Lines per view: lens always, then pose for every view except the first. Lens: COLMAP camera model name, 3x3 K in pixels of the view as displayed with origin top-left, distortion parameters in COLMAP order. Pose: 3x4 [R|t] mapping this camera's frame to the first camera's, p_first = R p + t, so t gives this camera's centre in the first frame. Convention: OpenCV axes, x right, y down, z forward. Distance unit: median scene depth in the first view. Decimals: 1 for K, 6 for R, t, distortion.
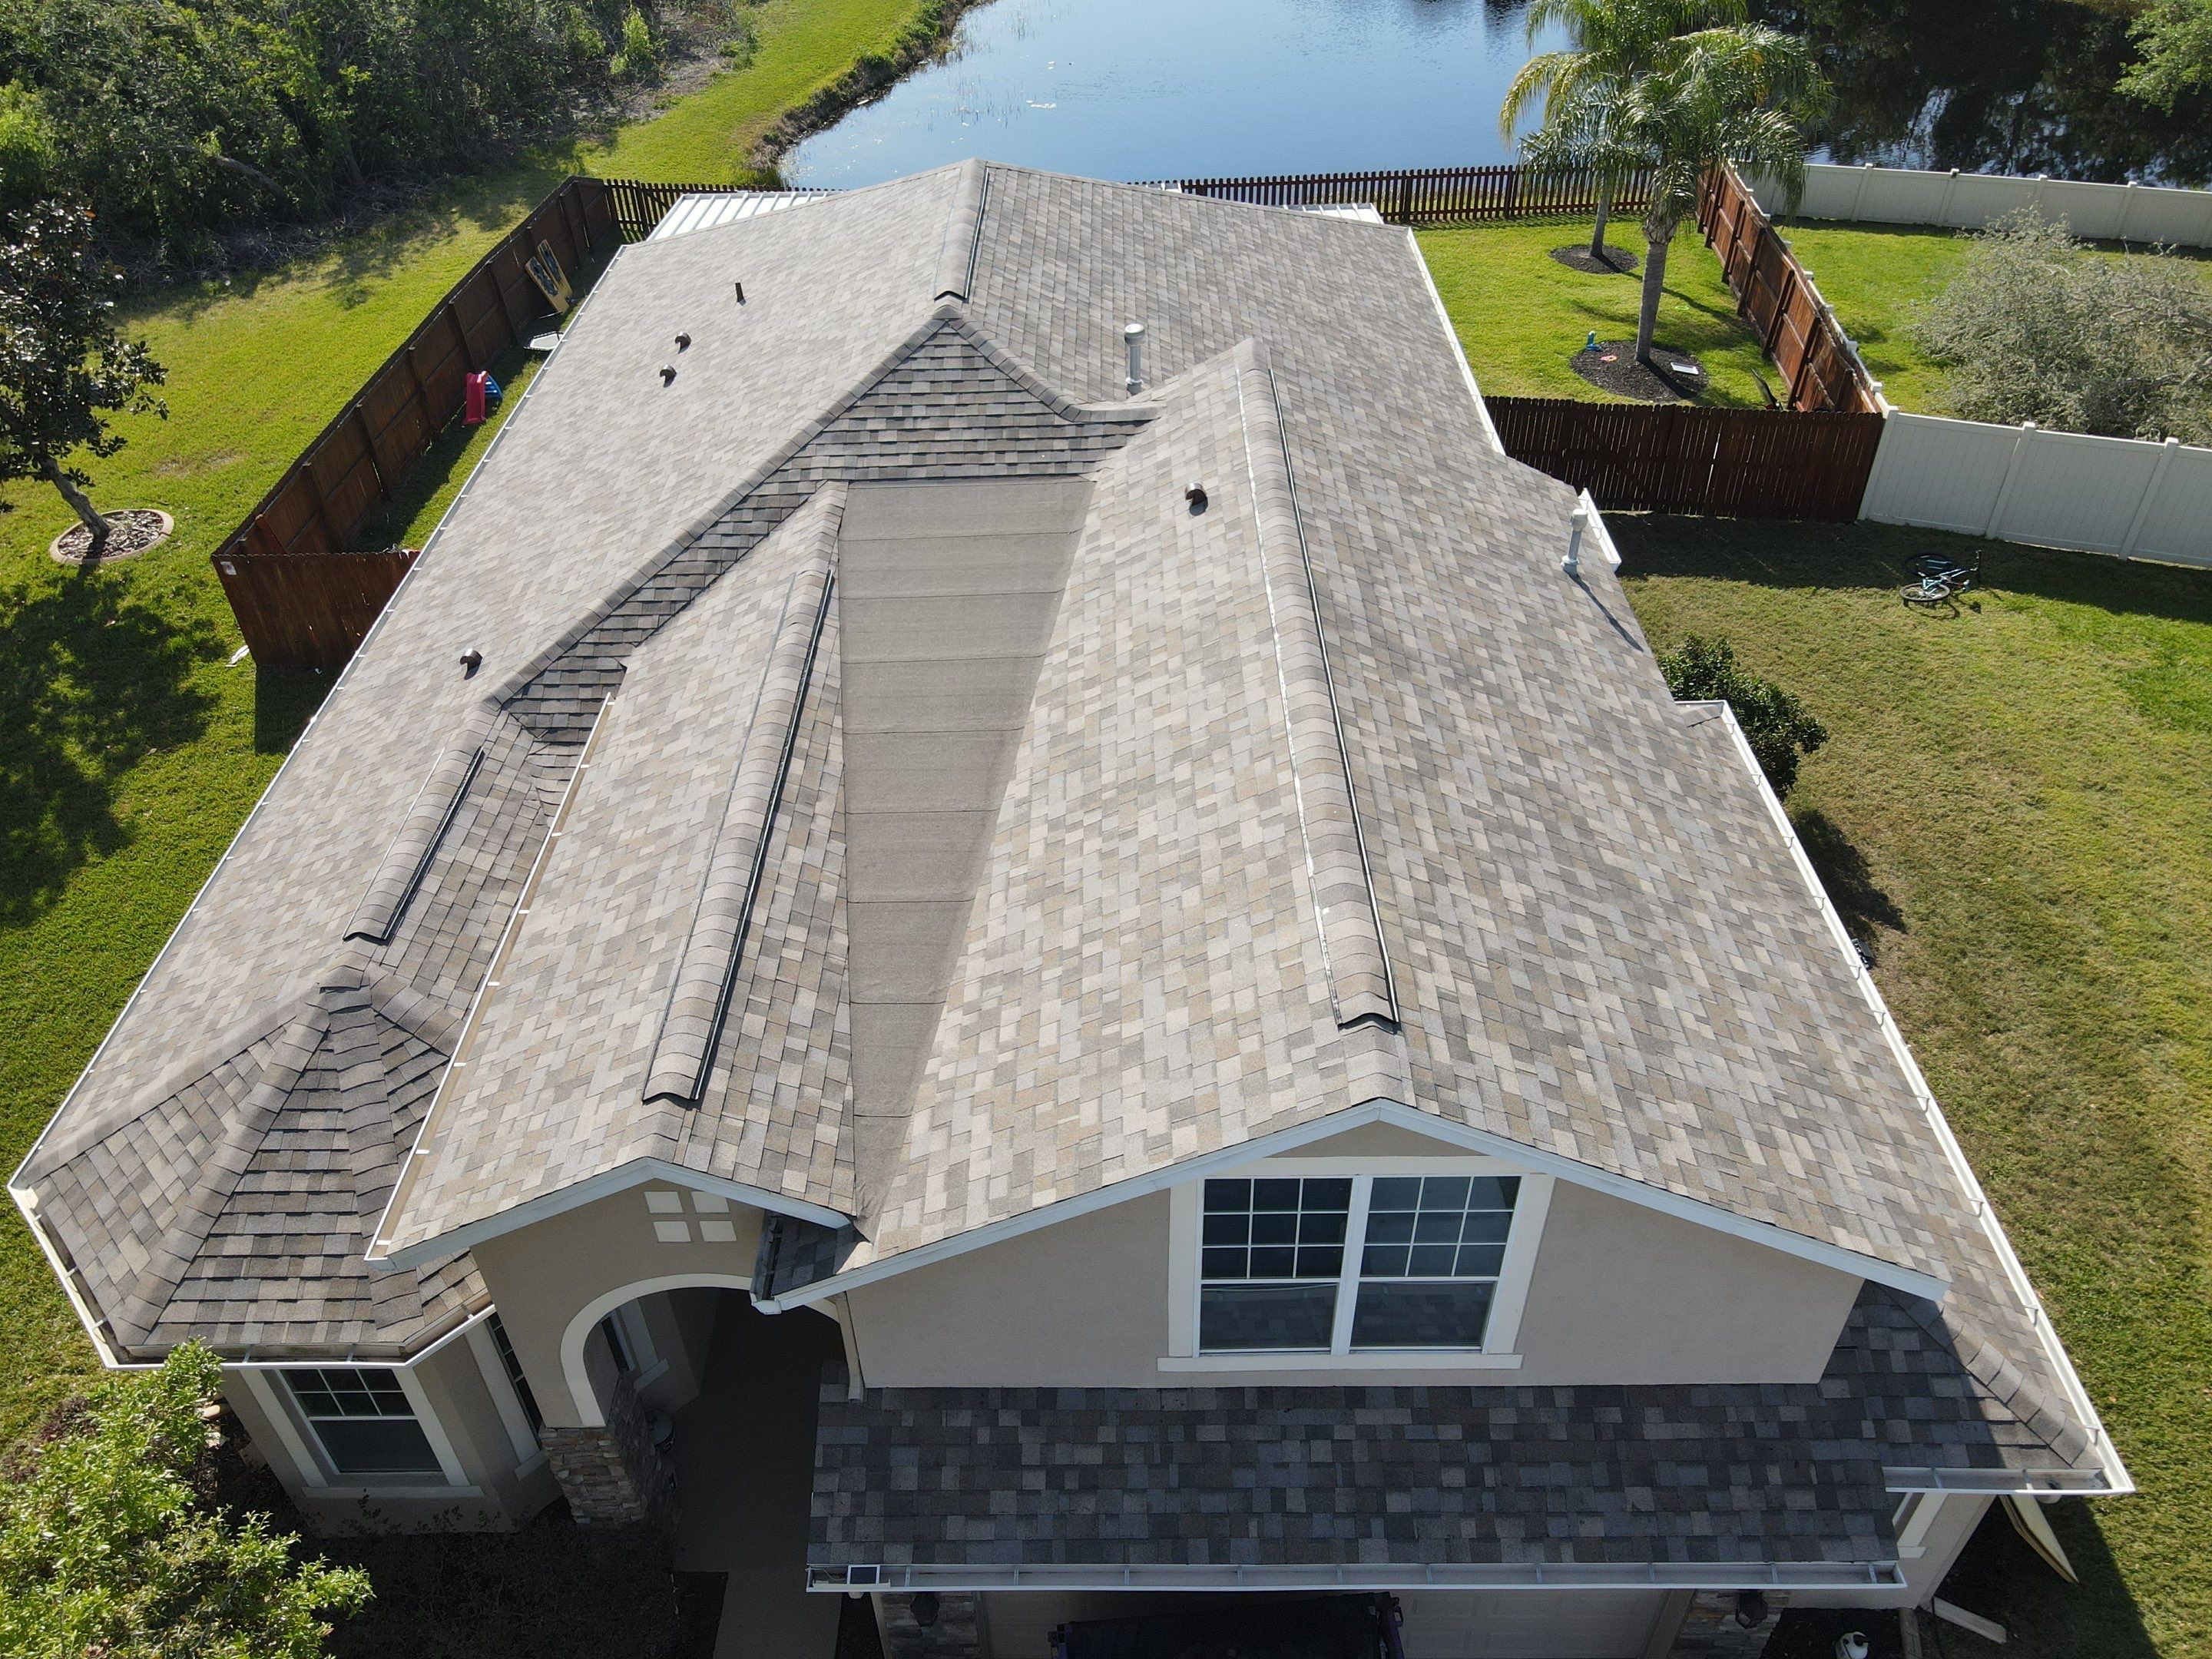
lens RADIAL K [[1627.7, 0, 1077.3], [0, 1627.7, 800.0], [0, 0, 1]] dist [-0.007835, 0.031805]
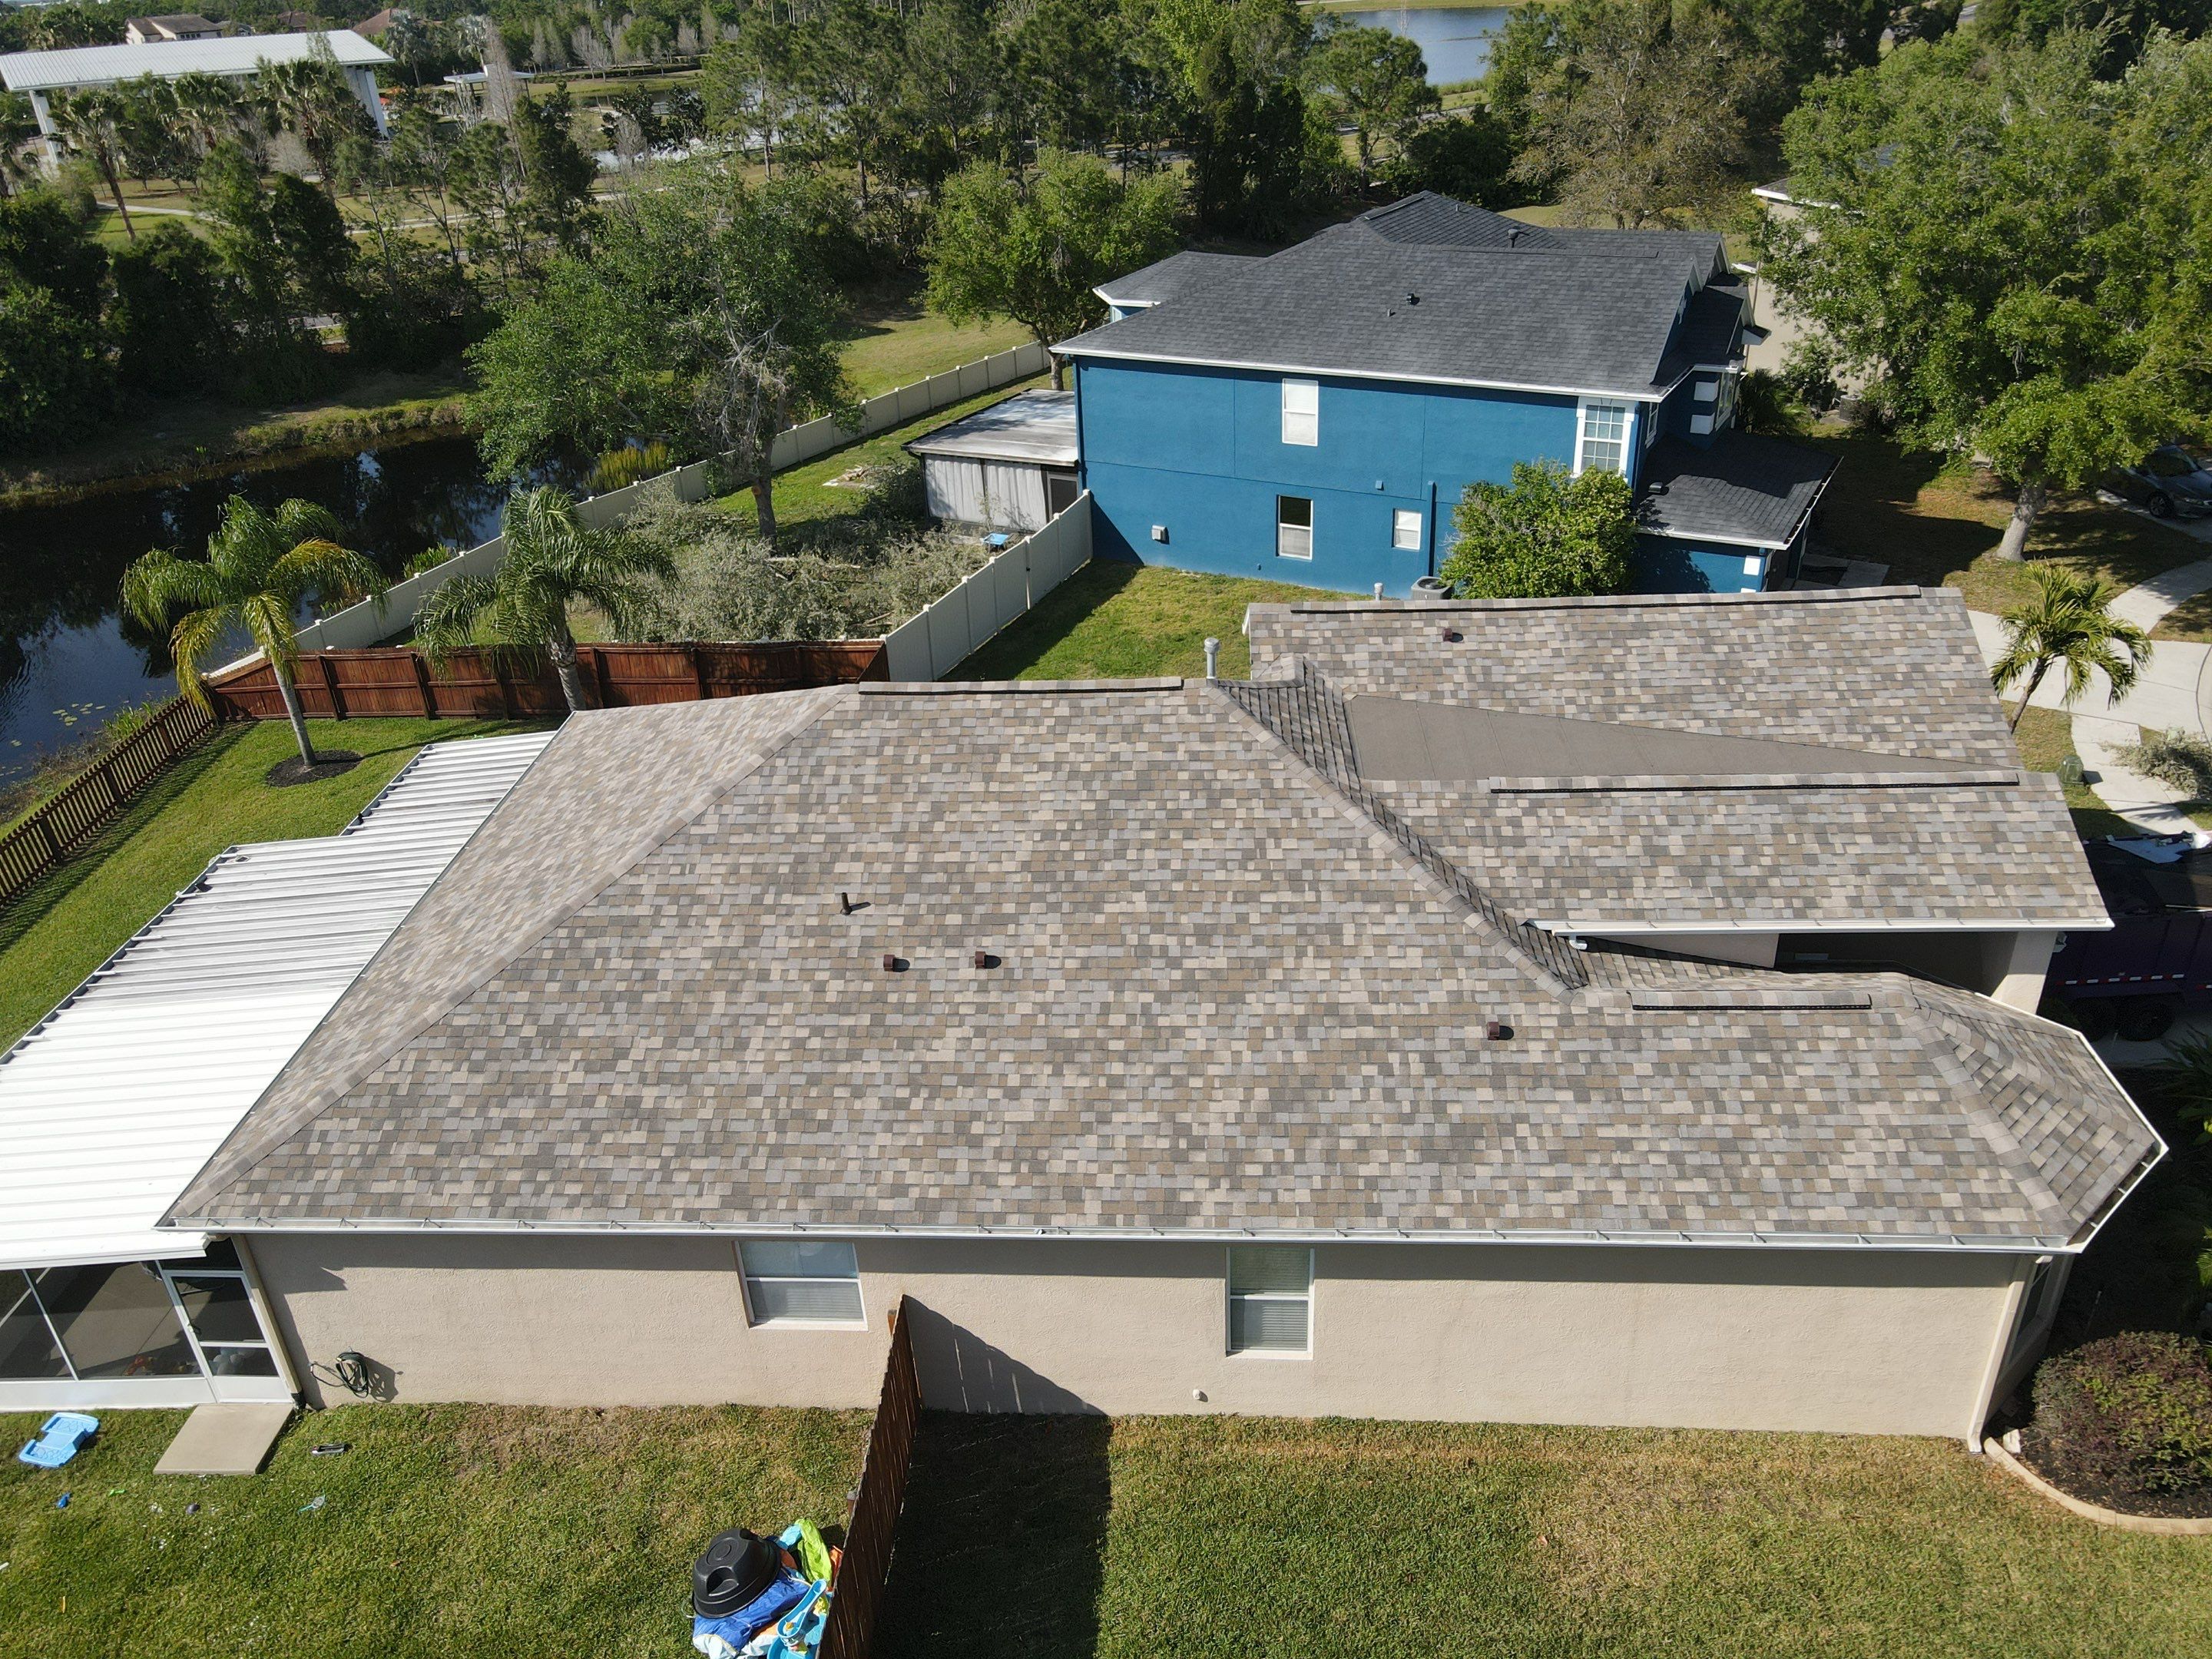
lens RADIAL K [[1627.7, 0, 1073.4], [0, 1627.7, 824.3], [0, 0, 1]] dist [-0.007835, 0.031805]
pose [[0.057390, -0.452384, 0.889975, -1.376236], [0.659043, 0.686776, 0.306597, -0.745995], [-0.749913, 0.568936, 0.337554, 0.786720]]
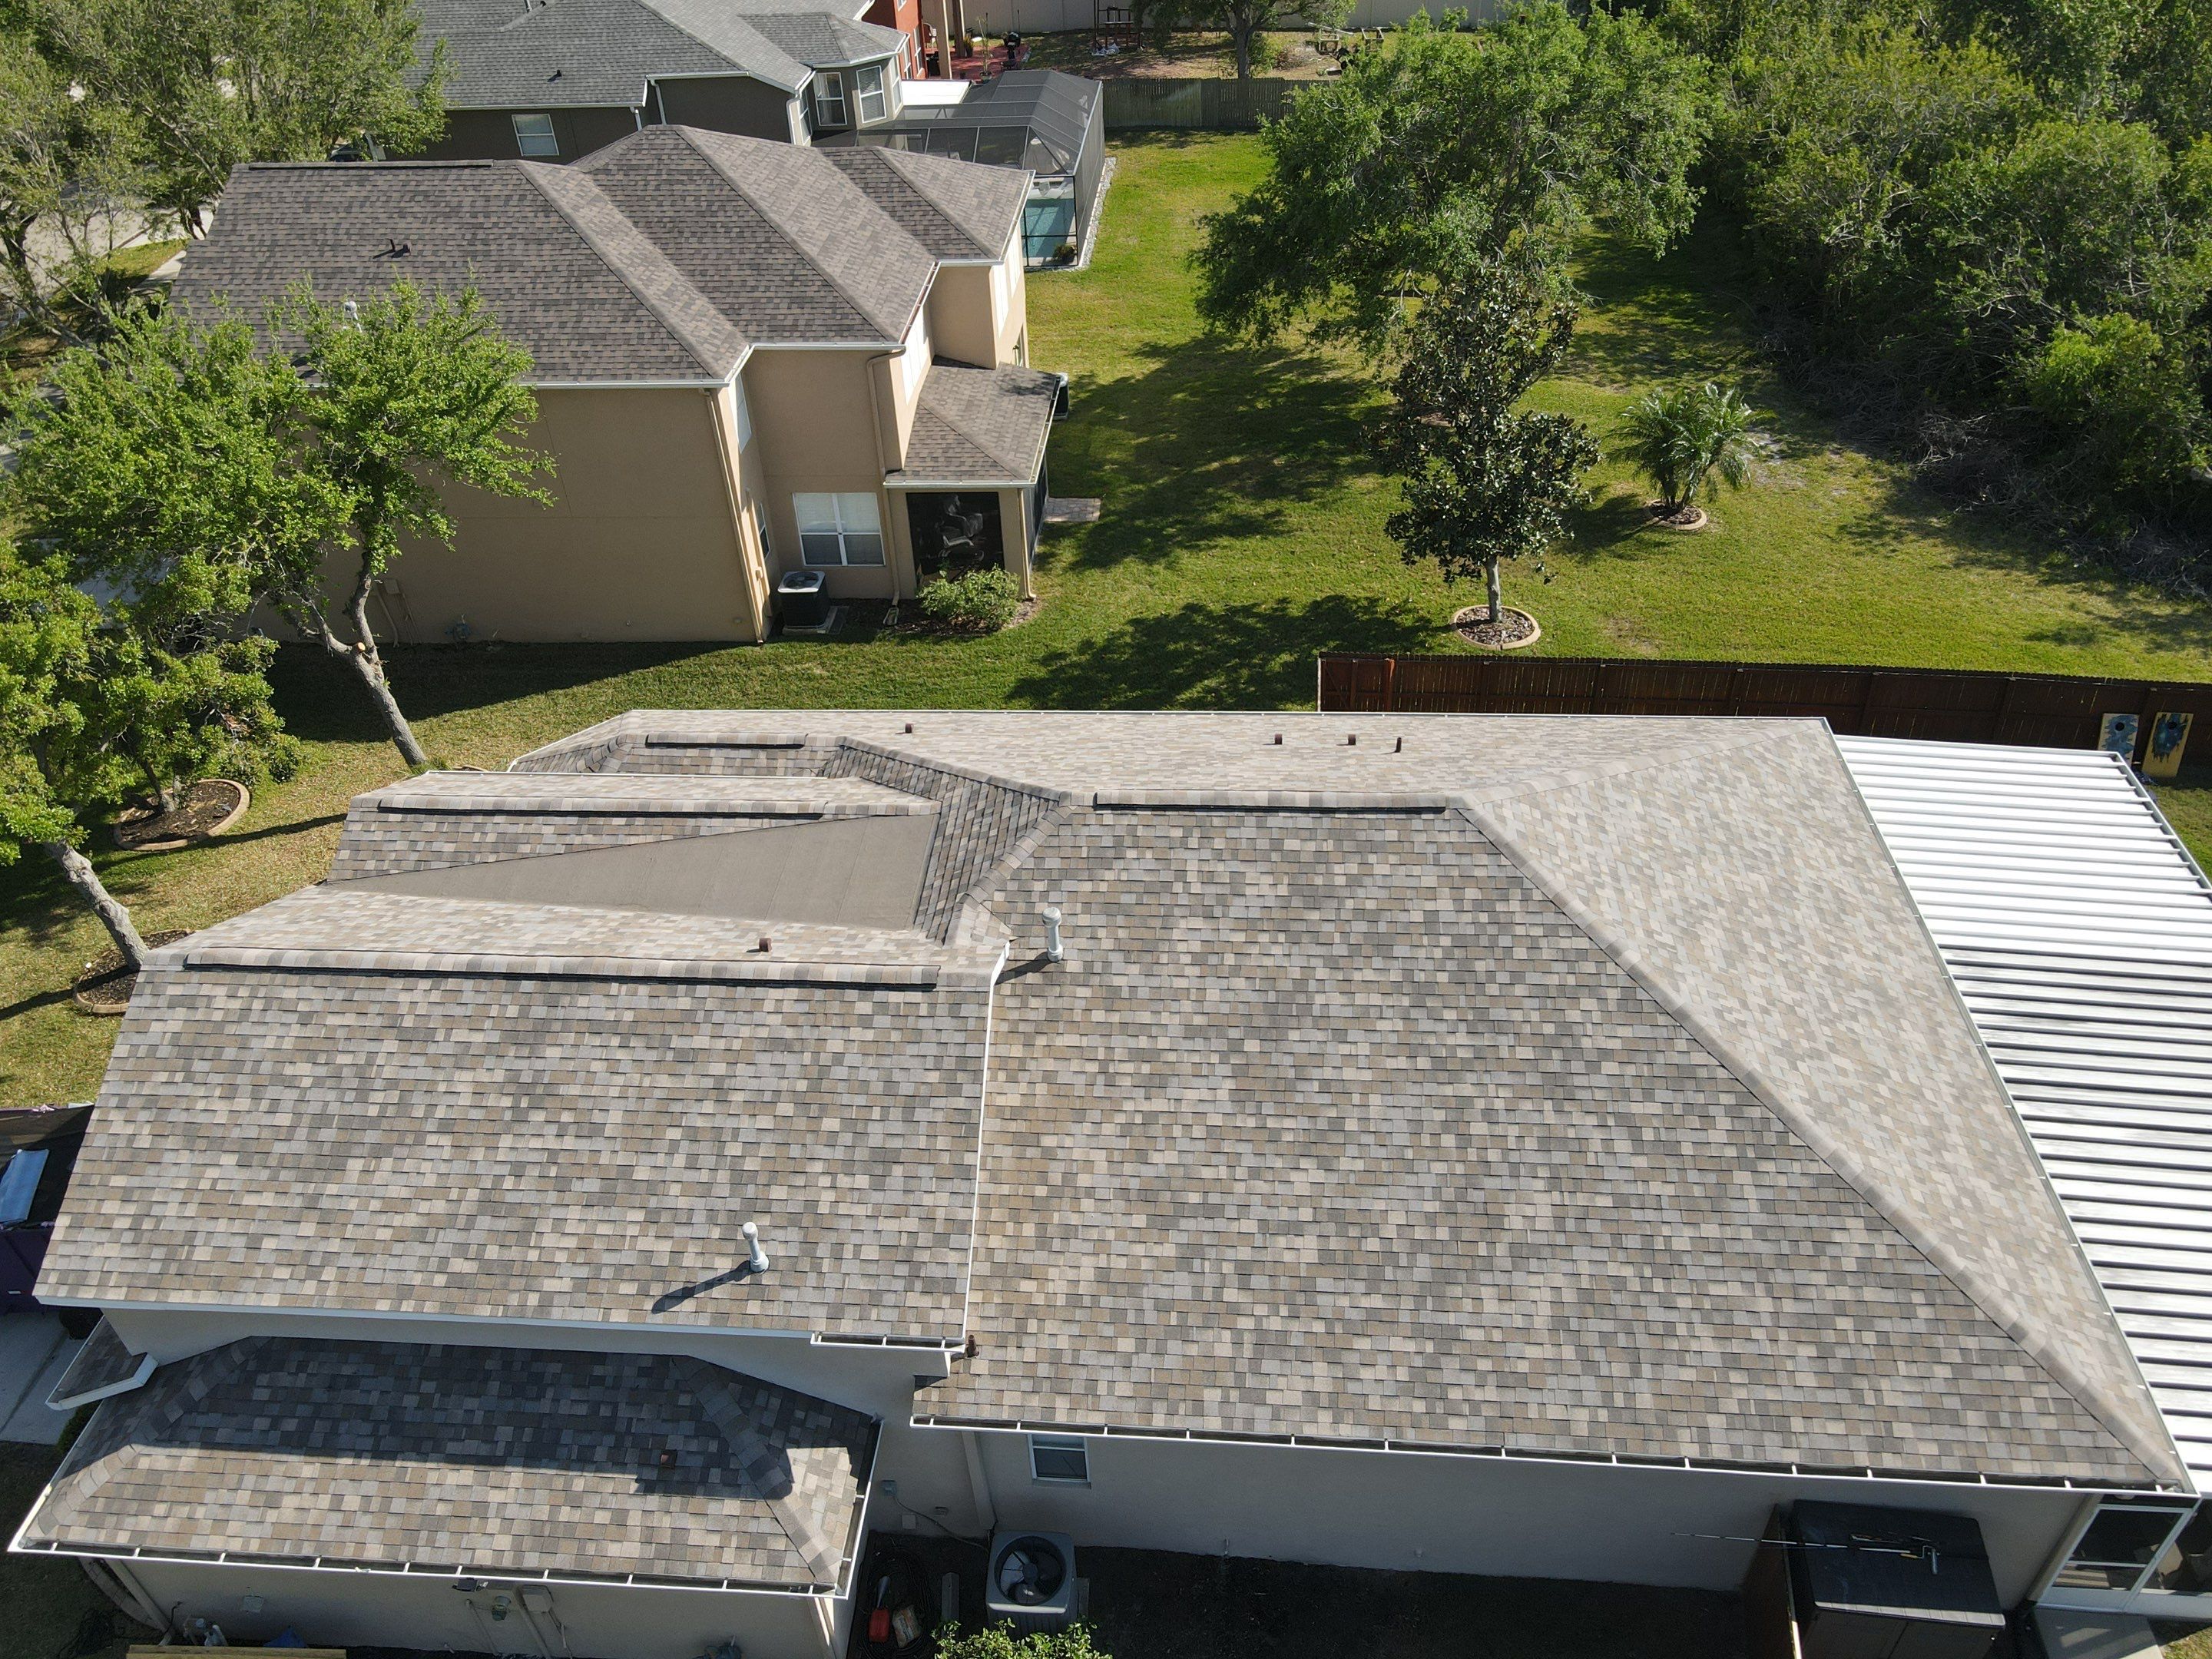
lens RADIAL K [[1627.7, 0, 1083.8], [0, 1627.7, 817.1], [0, 0, 1]] dist [-0.007835, 0.031805]
pose [[-0.068914, 0.634551, -0.769802, 0.943121], [-0.580499, 0.602046, 0.548236, -1.053627], [0.811340, 0.484650, 0.326867, 0.680556]]
